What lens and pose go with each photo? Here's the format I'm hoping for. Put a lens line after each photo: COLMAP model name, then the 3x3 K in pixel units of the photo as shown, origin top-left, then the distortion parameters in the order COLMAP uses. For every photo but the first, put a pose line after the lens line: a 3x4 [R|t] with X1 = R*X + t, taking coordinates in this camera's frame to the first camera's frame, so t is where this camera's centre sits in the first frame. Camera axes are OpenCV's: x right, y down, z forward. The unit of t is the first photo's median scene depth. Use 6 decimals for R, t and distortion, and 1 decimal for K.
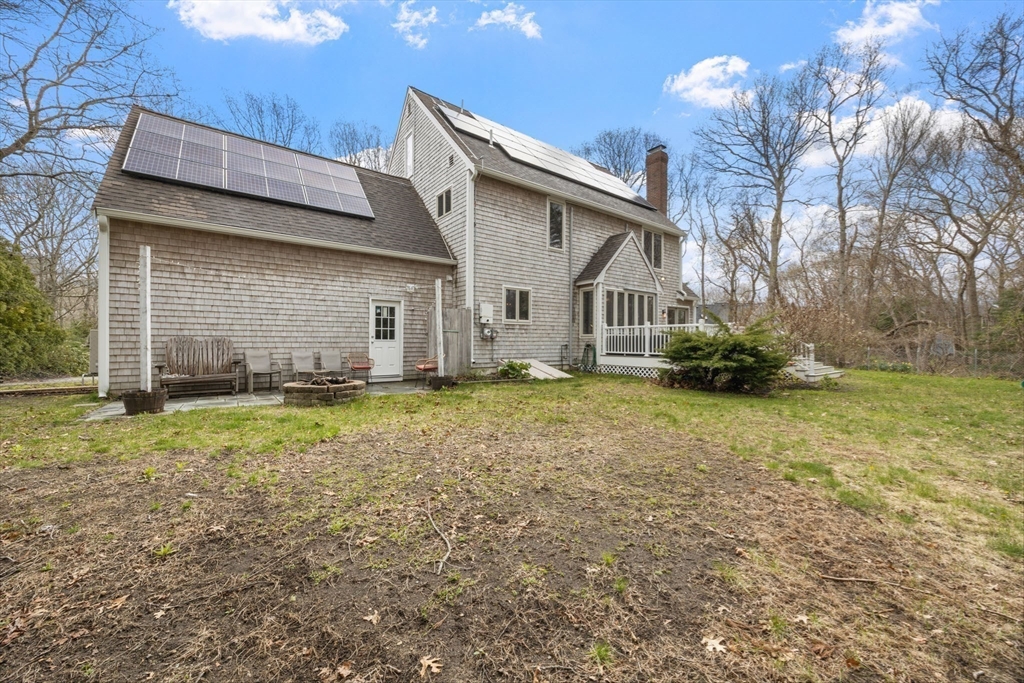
lens RADIAL K [[395.5, 0, 512.6], [0, 395.5, 342.0], [0, 0, 1]] dist [0.000479, 0.000045]
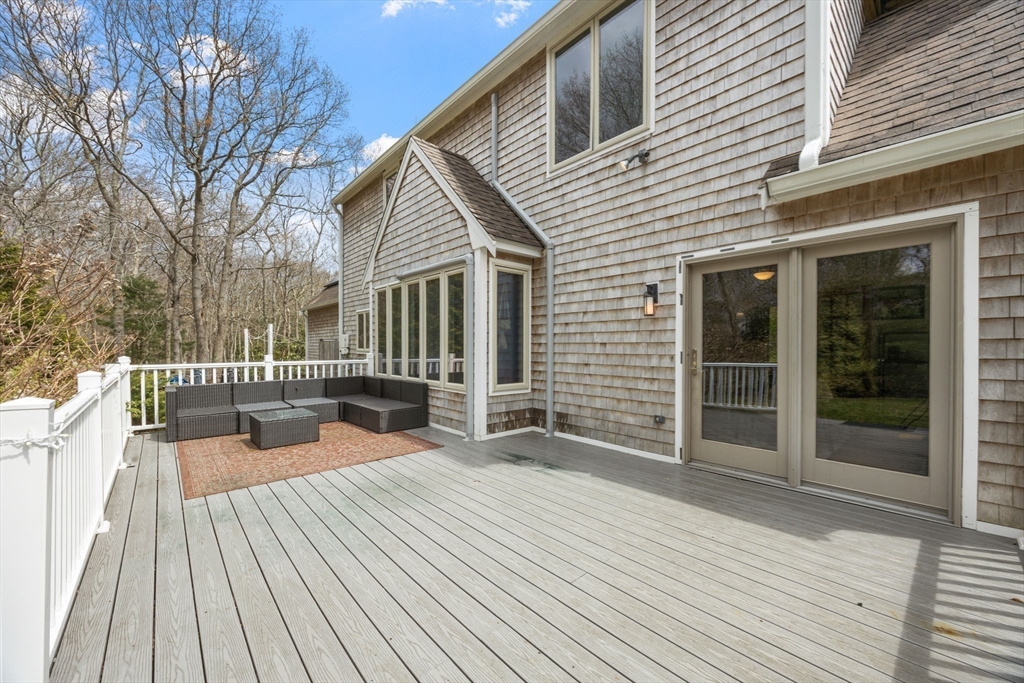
lens RADIAL K [[395.5, 0, 513.9], [0, 395.5, 349.1], [0, 0, 1]] dist [0.000479, 0.000045]
pose [[0.078275, 0.004571, -0.996921, 0.802811], [0.001469, 0.999988, 0.004700, -0.054005], [0.996931, -0.001833, 0.078267, 1.153884]]
